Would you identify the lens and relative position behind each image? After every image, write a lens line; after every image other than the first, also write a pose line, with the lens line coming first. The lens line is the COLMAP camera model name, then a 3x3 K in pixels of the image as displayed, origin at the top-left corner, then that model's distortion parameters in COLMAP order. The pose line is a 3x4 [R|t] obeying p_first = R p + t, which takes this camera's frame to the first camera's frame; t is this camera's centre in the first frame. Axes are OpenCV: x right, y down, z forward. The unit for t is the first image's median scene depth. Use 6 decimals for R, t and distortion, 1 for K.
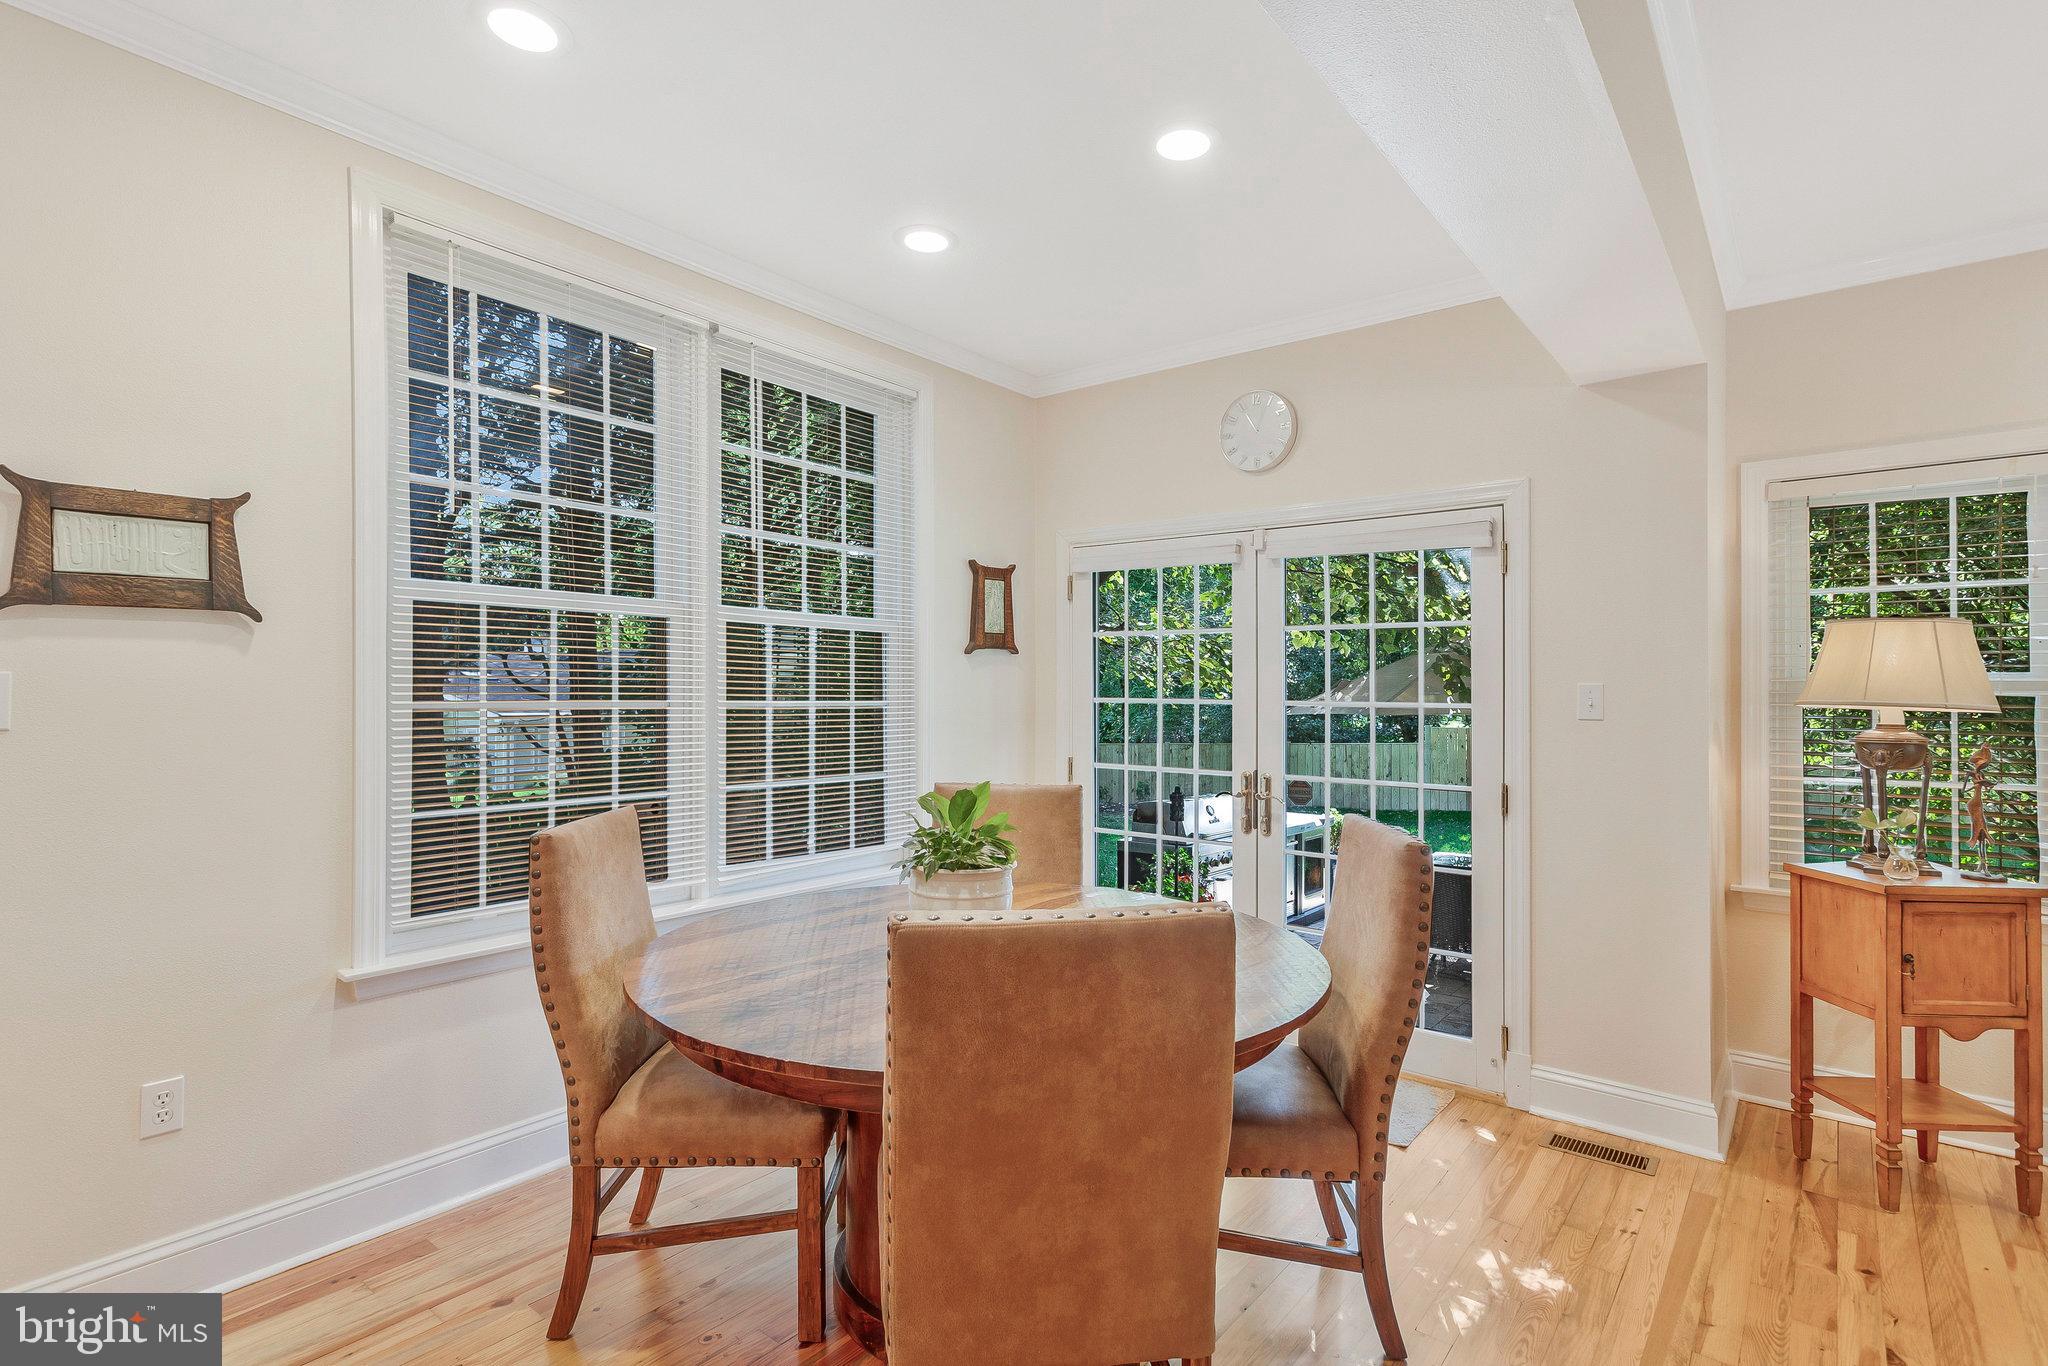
lens RADIAL K [[989.9, 0, 1012.8], [0, 989.9, 678.4], [0, 0, 1]] dist [0.004402, -0.000185]
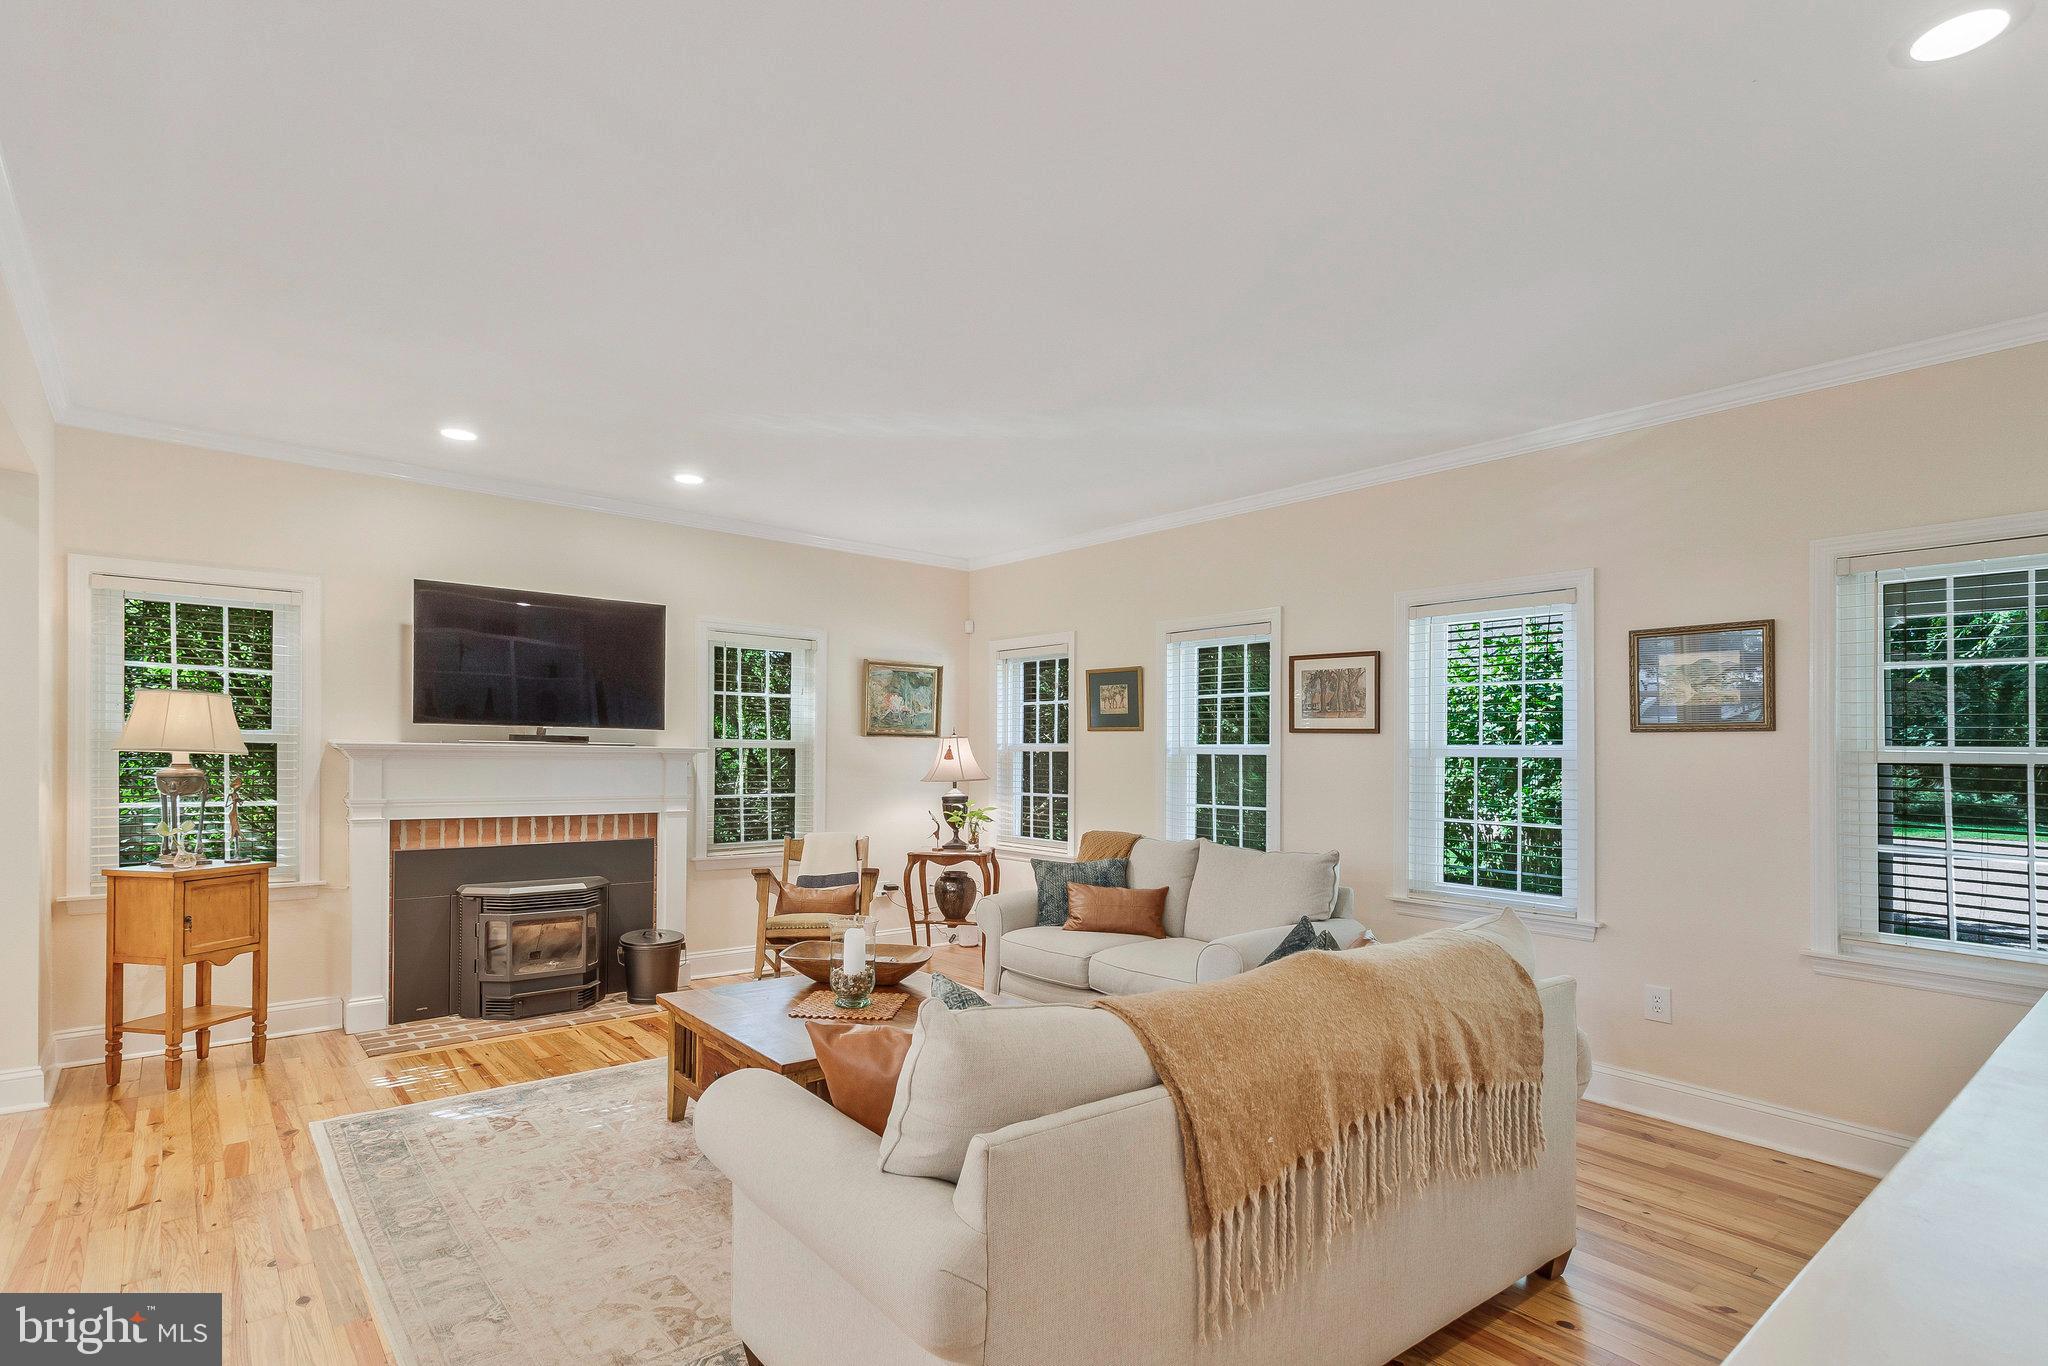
lens RADIAL K [[989.9, 0, 988.1], [0, 989.9, 763.4], [0, 0, 1]] dist [0.004402, -0.000185]
pose [[0.189138, -0.012933, 0.981865, -0.313281], [-0.023385, 0.999570, 0.017671, -0.007190], [-0.981672, -0.026303, 0.188754, -0.426803]]
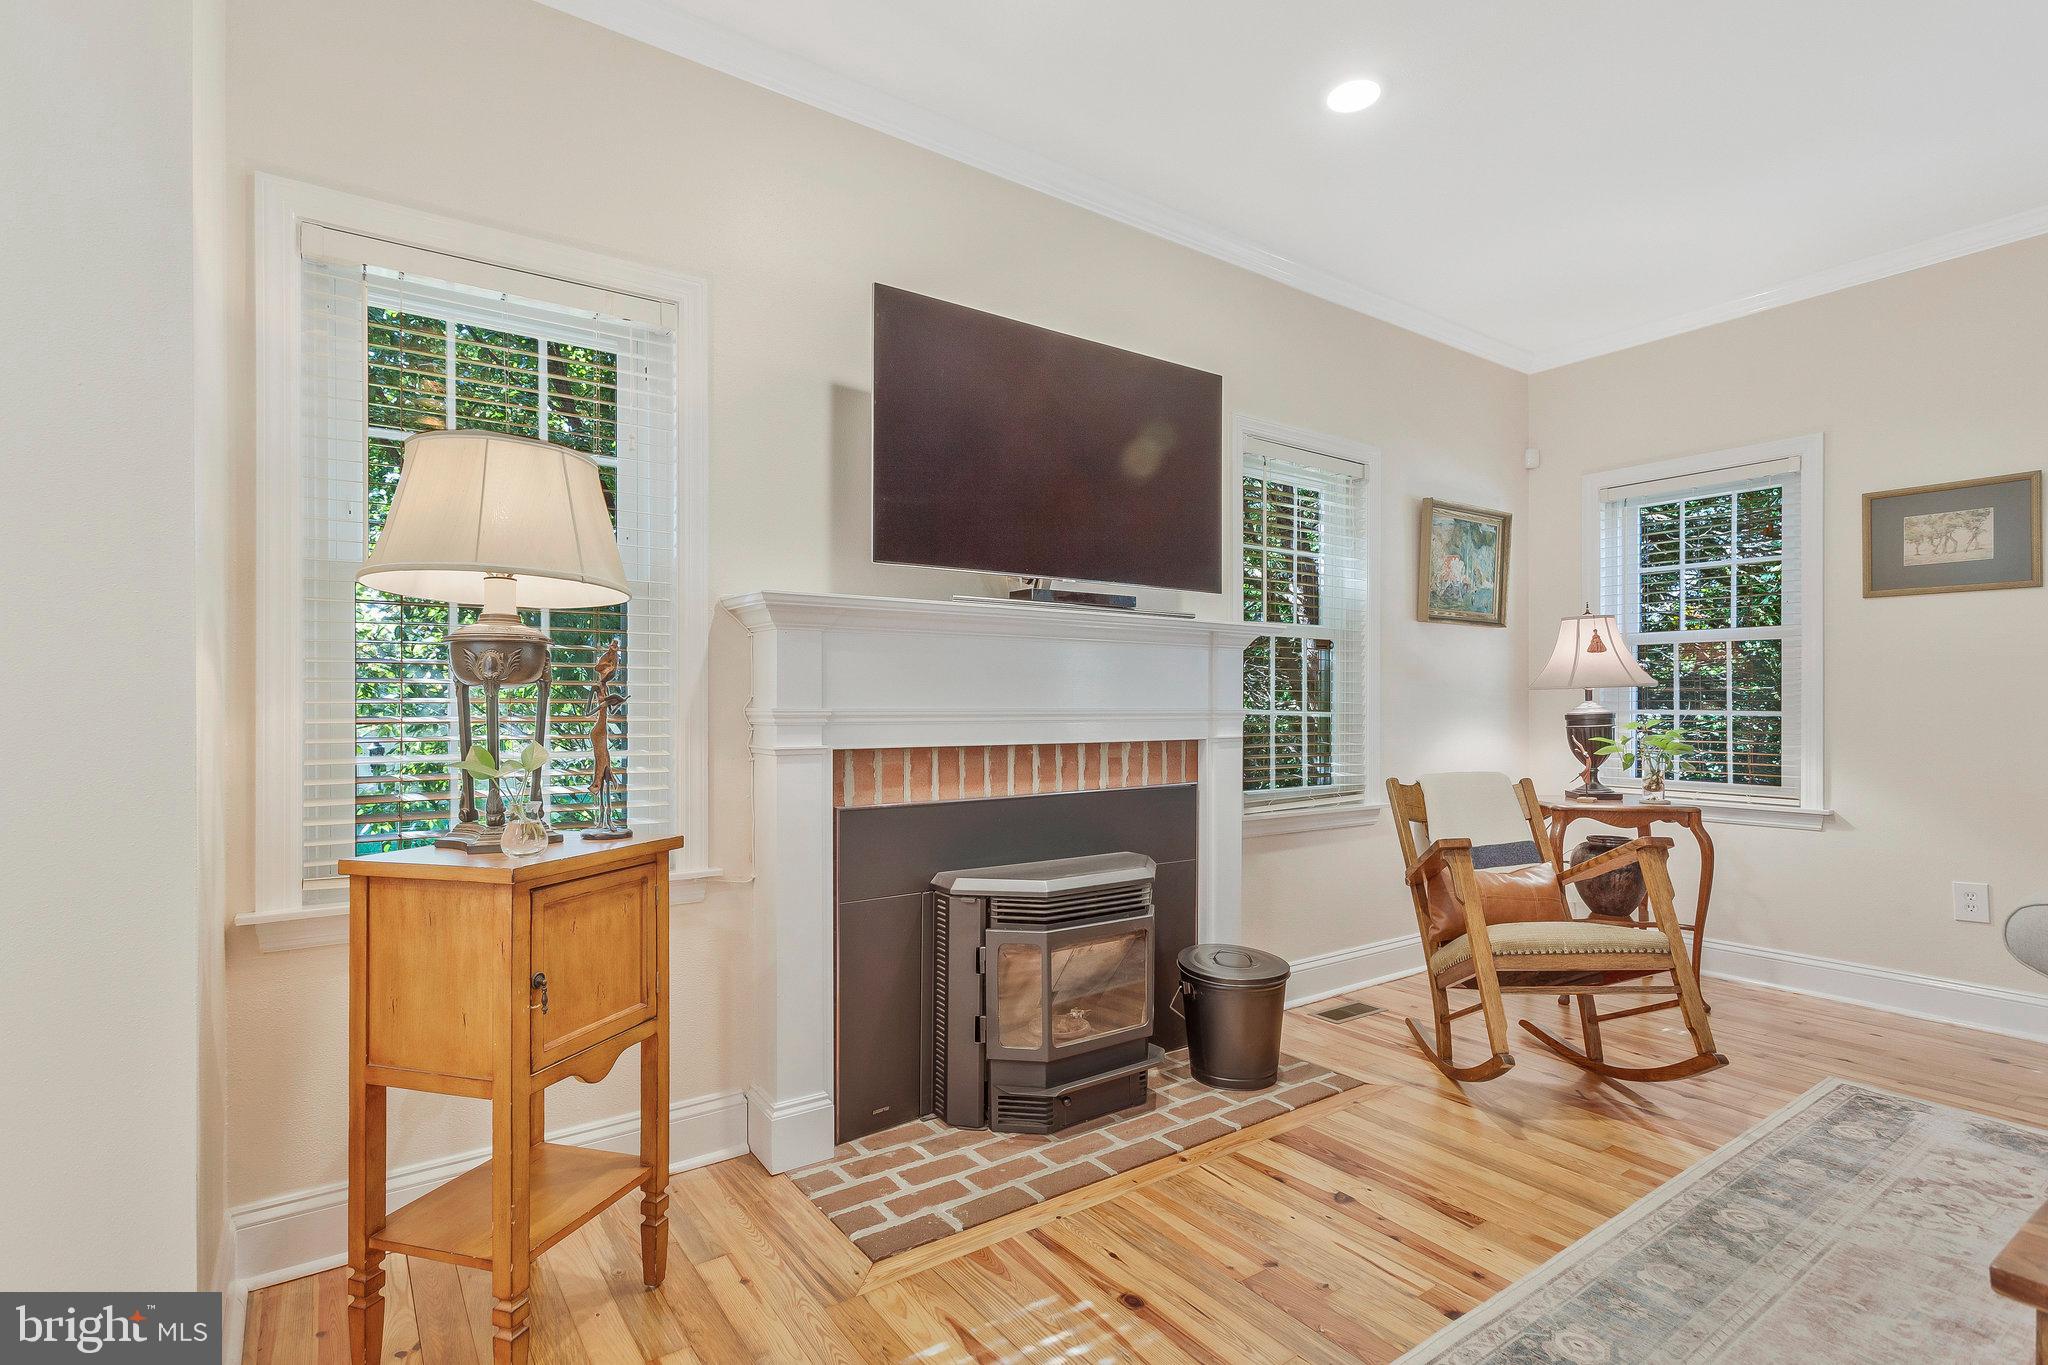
lens RADIAL K [[989.9, 0, 1014.9], [0, 989.9, 703.7], [0, 0, 1]] dist [0.004402, -0.000185]
pose [[0.264889, -0.007177, 0.964252, 0.358062], [-0.010822, 0.999887, 0.010415, 0.092600], [-0.964218, -0.013194, 0.264782, 0.511319]]
